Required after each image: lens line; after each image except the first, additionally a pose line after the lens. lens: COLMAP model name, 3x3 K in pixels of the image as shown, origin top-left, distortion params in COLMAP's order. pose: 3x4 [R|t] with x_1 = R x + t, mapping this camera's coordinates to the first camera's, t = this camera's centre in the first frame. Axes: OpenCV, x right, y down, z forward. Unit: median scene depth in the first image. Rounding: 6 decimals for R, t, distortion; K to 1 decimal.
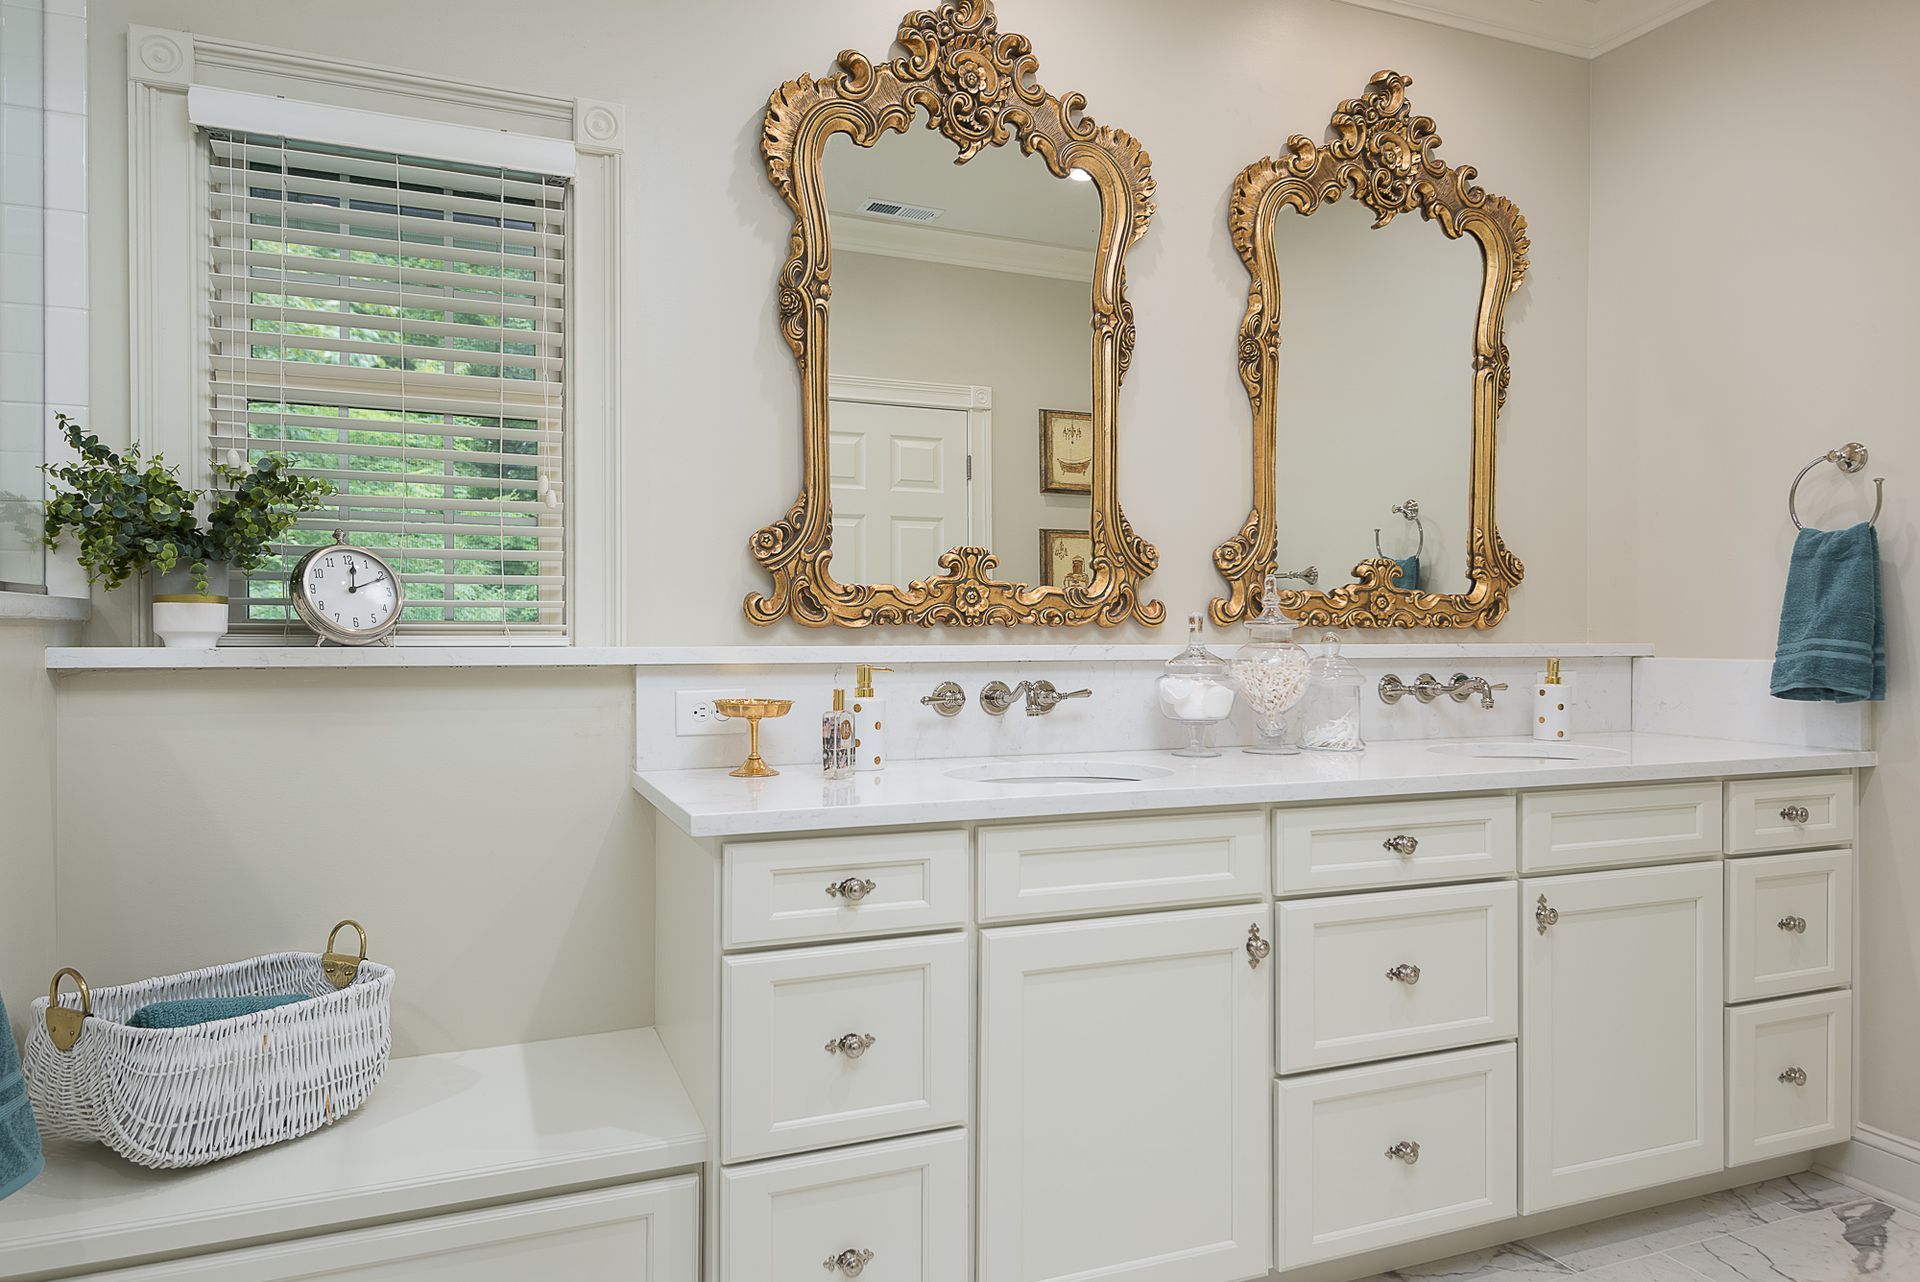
lens RADIAL K [[1217.9, 0, 947.3], [0, 1217.9, 639.9], [0, 0, 1]] dist [0.021315, -0.008928]
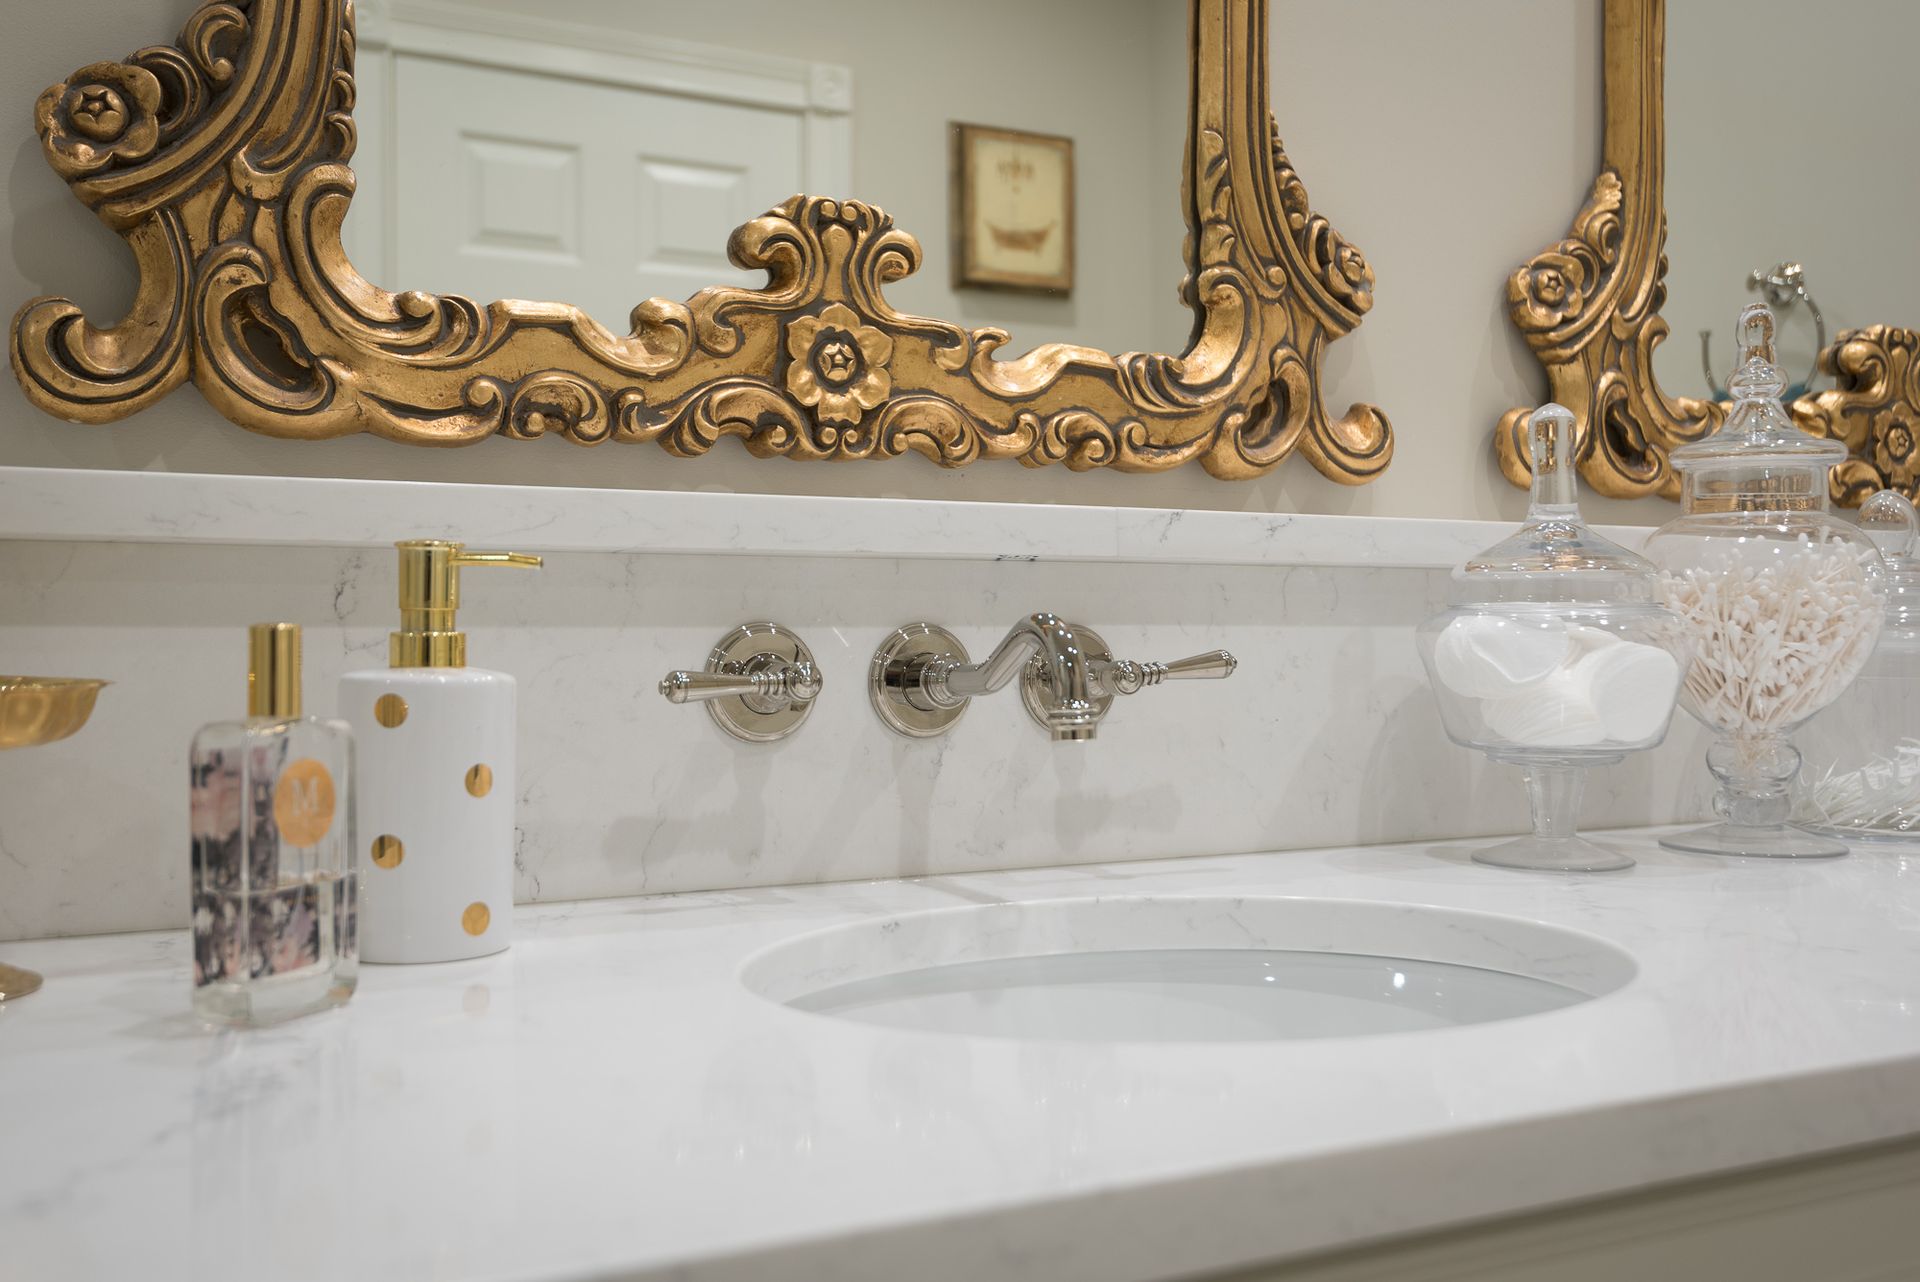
lens RADIAL K [[1900.8, 0, 977.9], [0, 1900.8, 633.4], [0, 0, 1]] dist [0.009836, 0.000000]
pose [[0.993642, 0.001390, 0.112576, 0.001249], [-0.001821, 0.999991, 0.003728, 0.032730], [-0.112569, -0.003909, 0.993636, 0.511694]]
